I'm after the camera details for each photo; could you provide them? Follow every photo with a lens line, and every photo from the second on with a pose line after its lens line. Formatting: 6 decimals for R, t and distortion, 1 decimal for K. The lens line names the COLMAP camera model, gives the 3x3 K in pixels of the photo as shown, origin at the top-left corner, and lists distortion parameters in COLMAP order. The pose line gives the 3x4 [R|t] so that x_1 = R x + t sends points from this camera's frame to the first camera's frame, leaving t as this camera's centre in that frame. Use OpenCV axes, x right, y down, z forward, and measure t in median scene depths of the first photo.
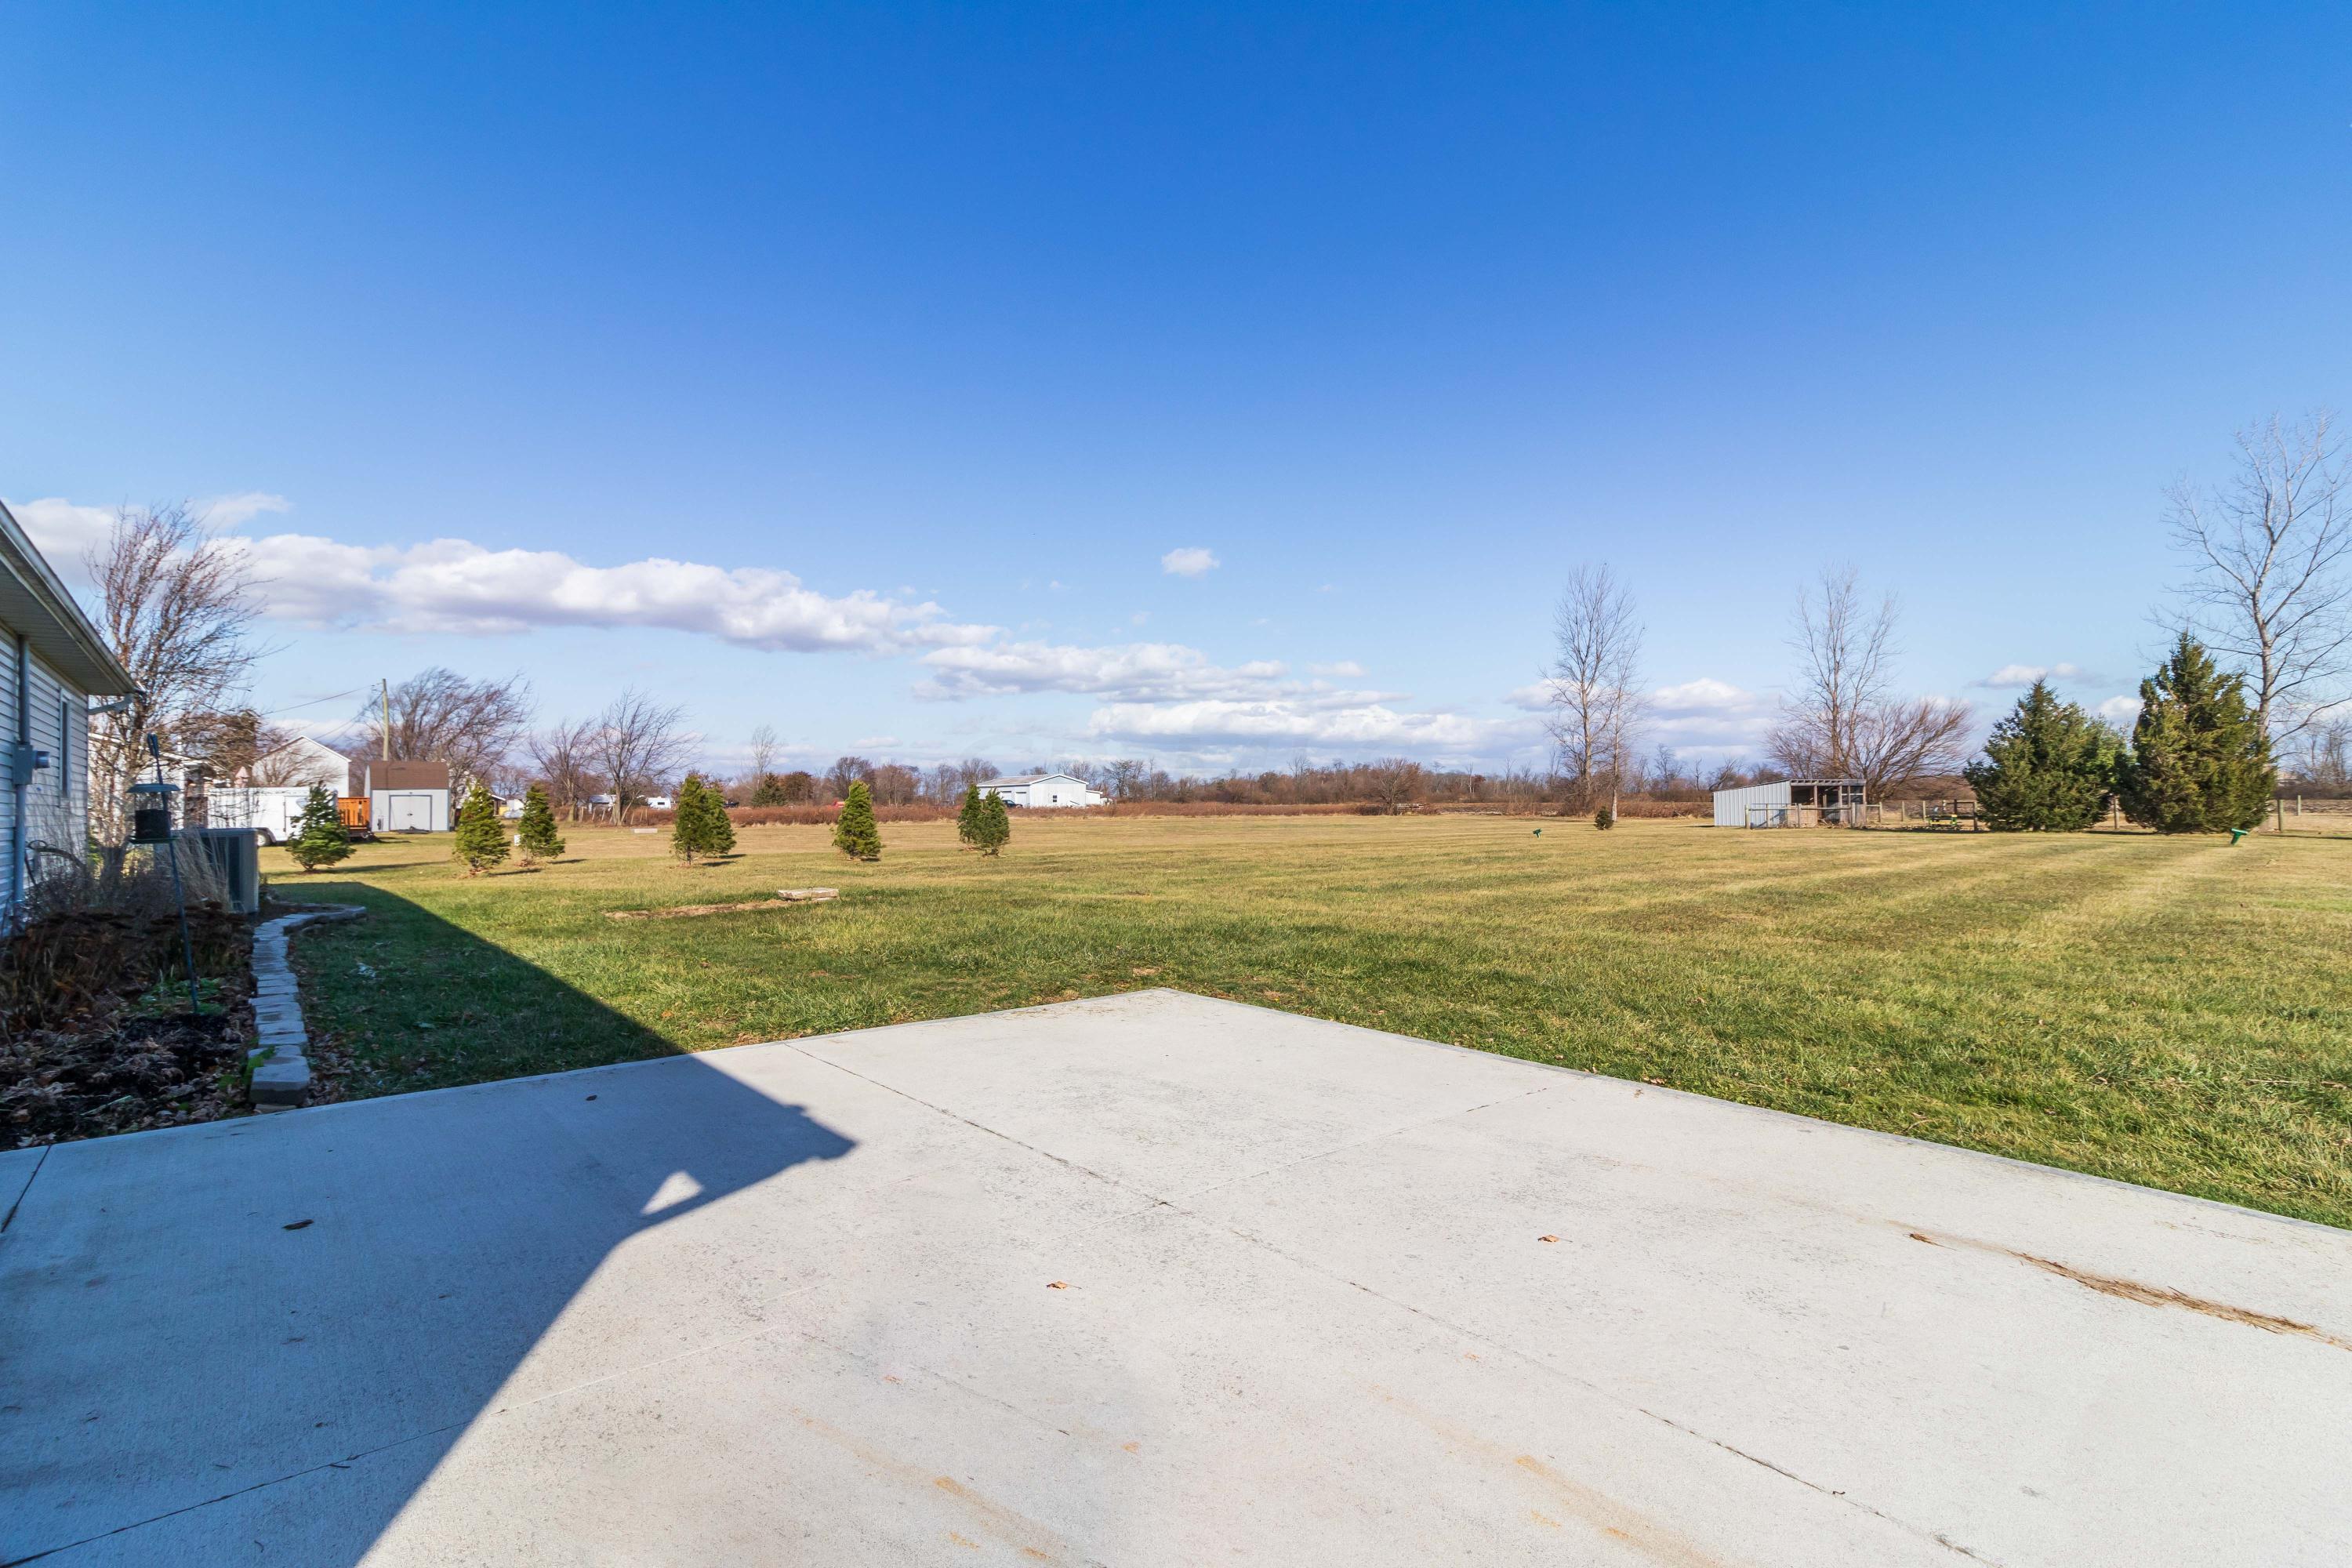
lens RADIAL K [[1099.4, 0, 1184.9], [0, 1099.4, 769.5], [0, 0, 1]] dist [0.005276, -0.000565]
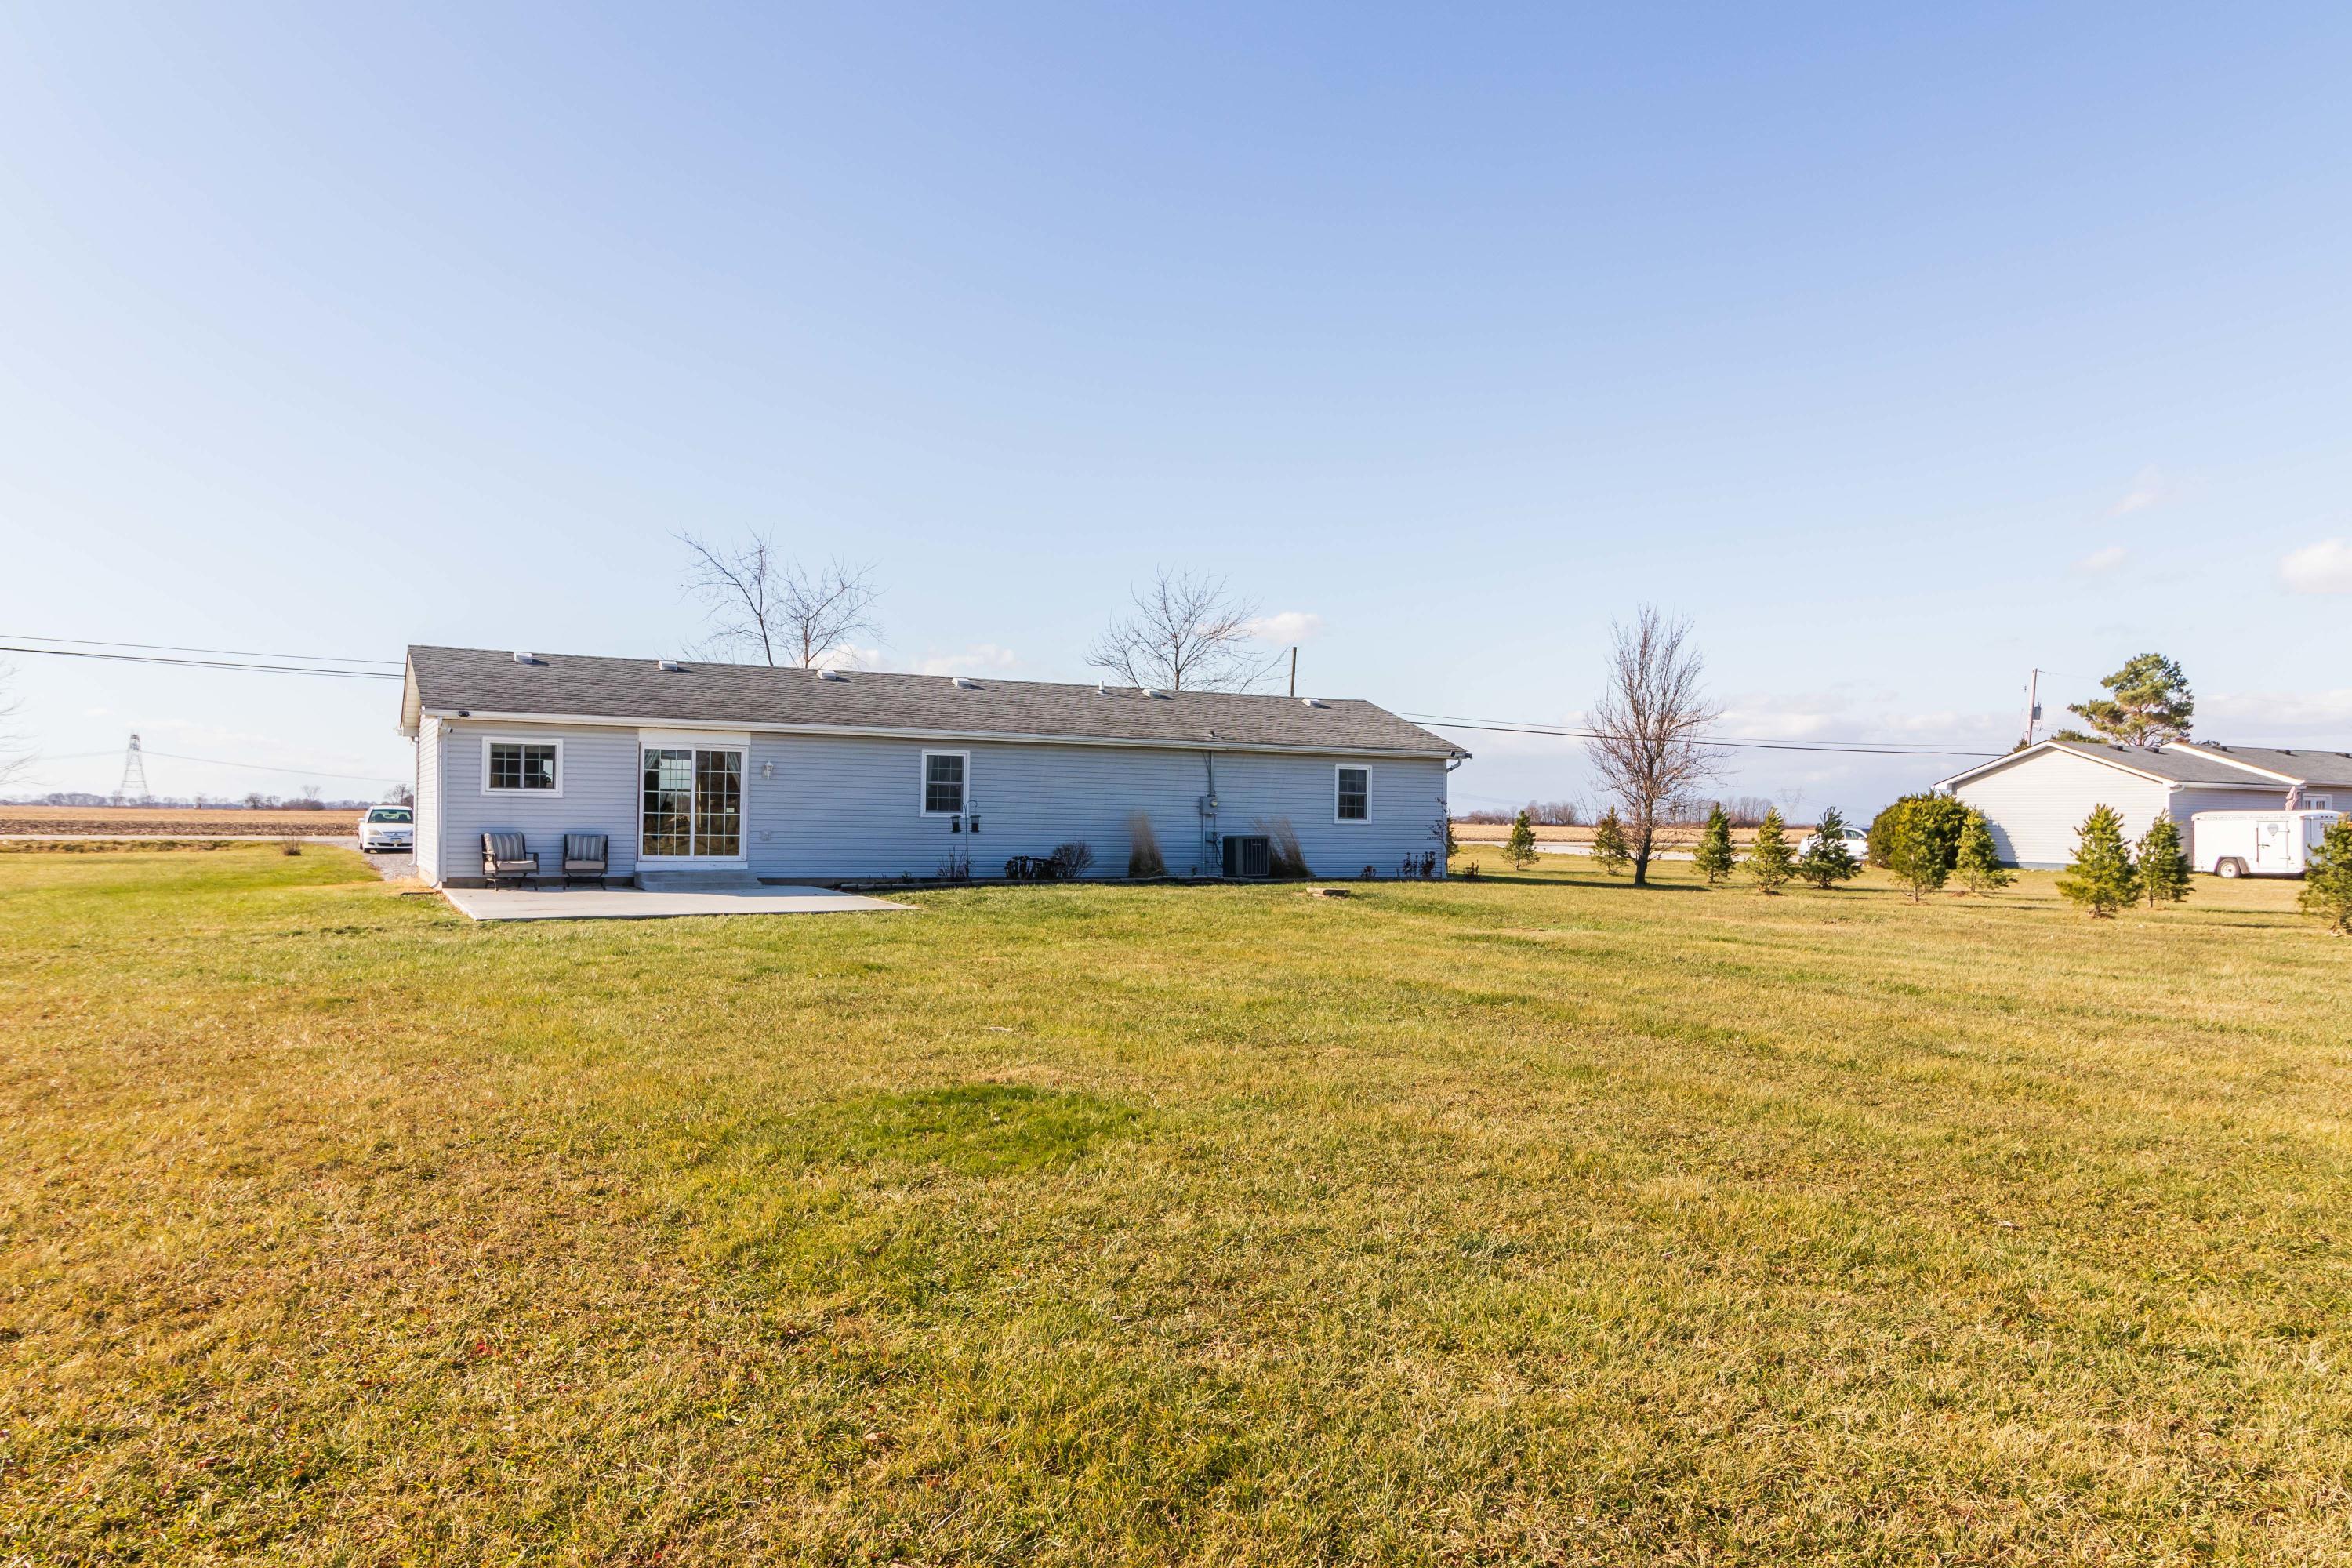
lens RADIAL K [[1628.6, 0, 1186.4], [0, 1628.6, 795.2], [0, 0, 1]] dist [0.003152, 0.000091]
pose [[-0.239603, -0.006165, -0.970851, 2.388422], [0.016639, 0.999807, -0.010455, 0.009117], [0.970728, -0.018659, -0.239454, 1.815857]]
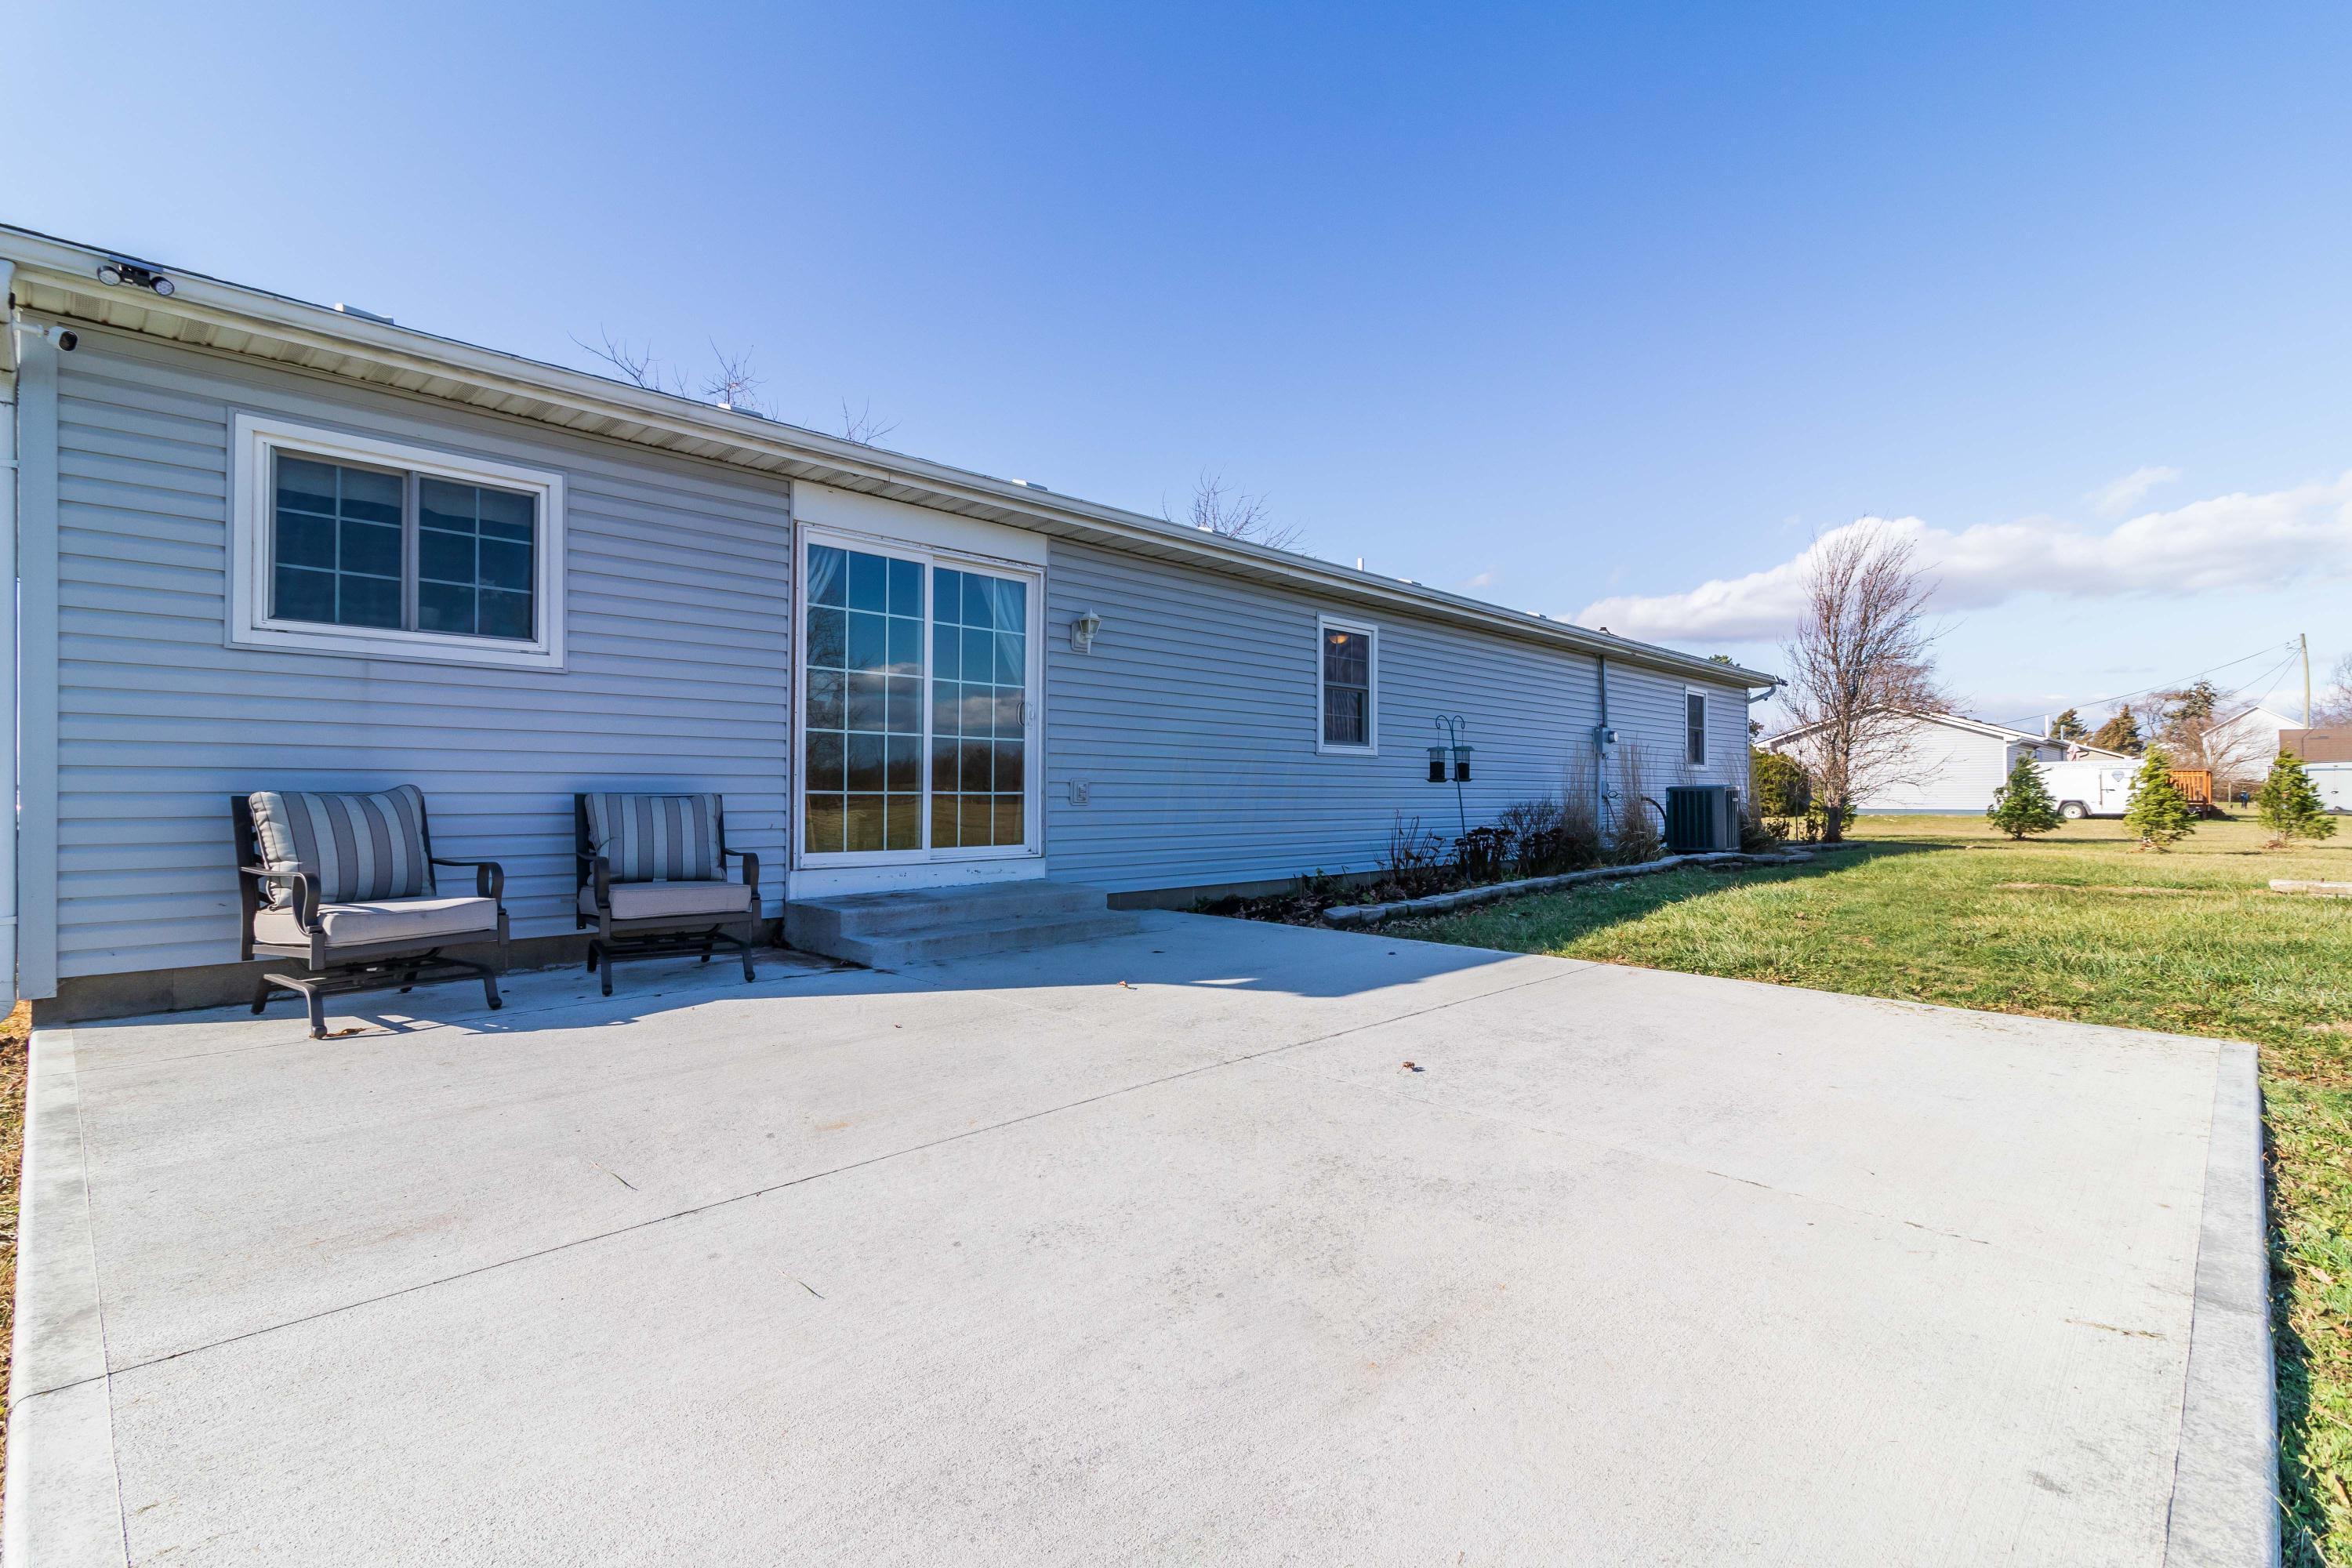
lens RADIAL K [[1099.4, 0, 1196.9], [0, 1099.4, 767.7], [0, 0, 1]] dist [0.005276, -0.000565]
pose [[0.095202, -0.008403, -0.995422, 0.420643], [0.024925, 0.999671, -0.006055, 0.028161], [0.995146, -0.024234, 0.095380, 0.296216]]
